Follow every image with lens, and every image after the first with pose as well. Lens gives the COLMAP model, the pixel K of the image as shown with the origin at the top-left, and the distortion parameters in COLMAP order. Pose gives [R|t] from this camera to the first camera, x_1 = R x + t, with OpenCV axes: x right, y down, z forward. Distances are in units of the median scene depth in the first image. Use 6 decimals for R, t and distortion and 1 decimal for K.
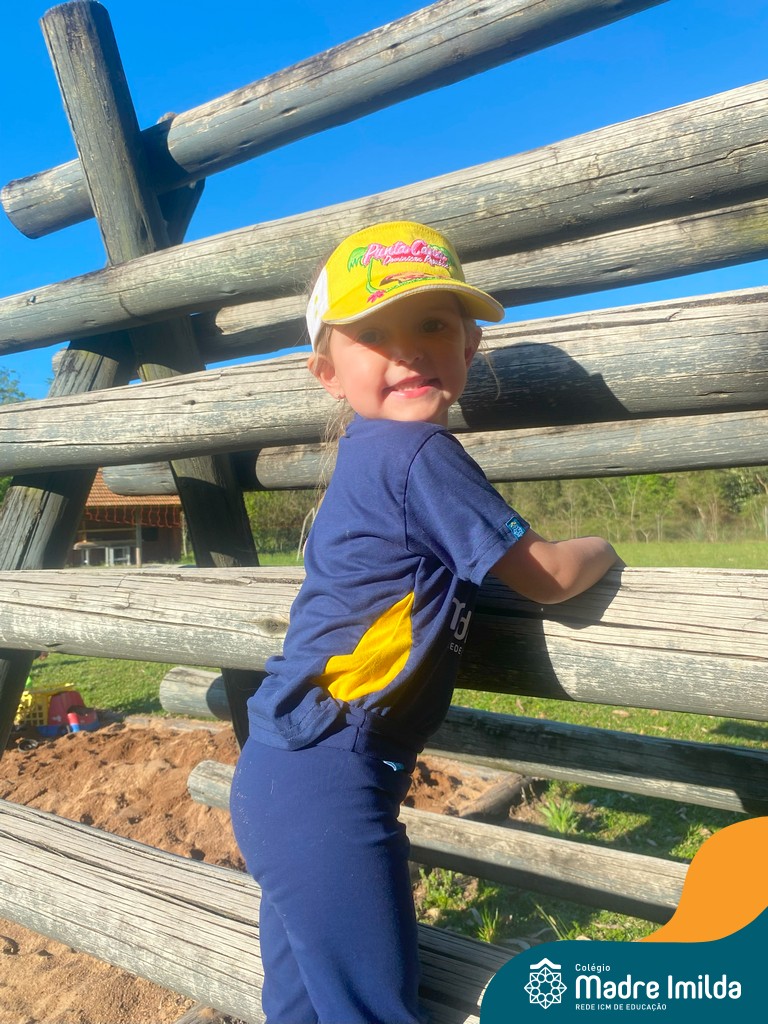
lens RADIAL K [[787.7, 0, 384.8], [0, 787.7, 511.2], [0, 0, 1]] dist [0.008353, -0.013791]
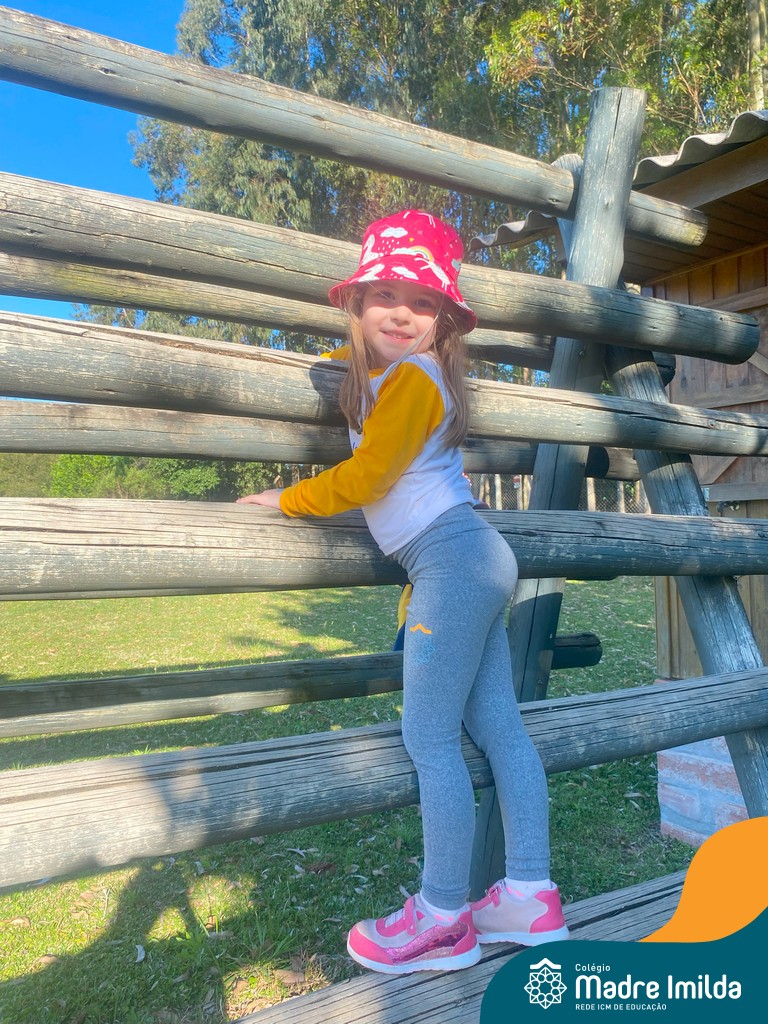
lens RADIAL K [[787.7, 0, 377.7], [0, 787.7, 512.9], [0, 0, 1]] dist [0.008353, -0.013791]
pose [[0.473932, 0.047345, 0.879288, -0.710526], [-0.016960, 0.998859, -0.044642, 0.157423], [-0.880398, 0.006245, 0.474194, -0.199390]]
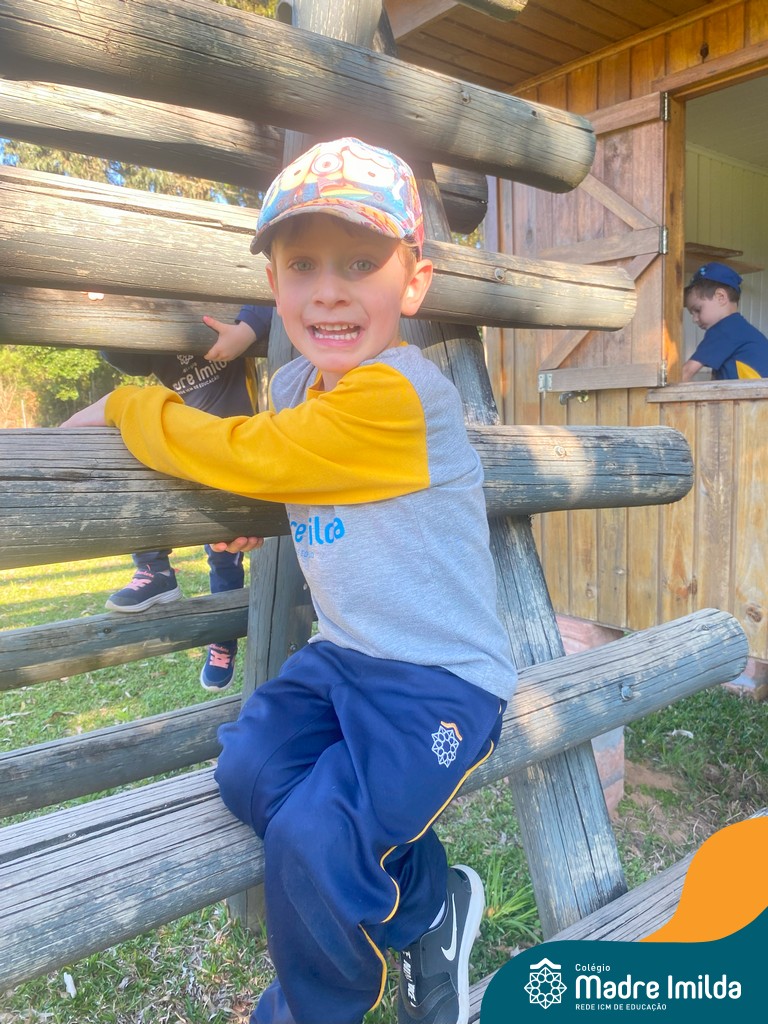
lens RADIAL K [[787.7, 0, 394.5], [0, 787.7, 520.1], [0, 0, 1]] dist [0.008353, -0.013791]
pose [[0.355938, -0.101349, 0.928998, -0.674889], [-0.002753, 0.993984, 0.109493, 0.154315], [-0.934506, -0.041531, 0.353517, -0.203761]]
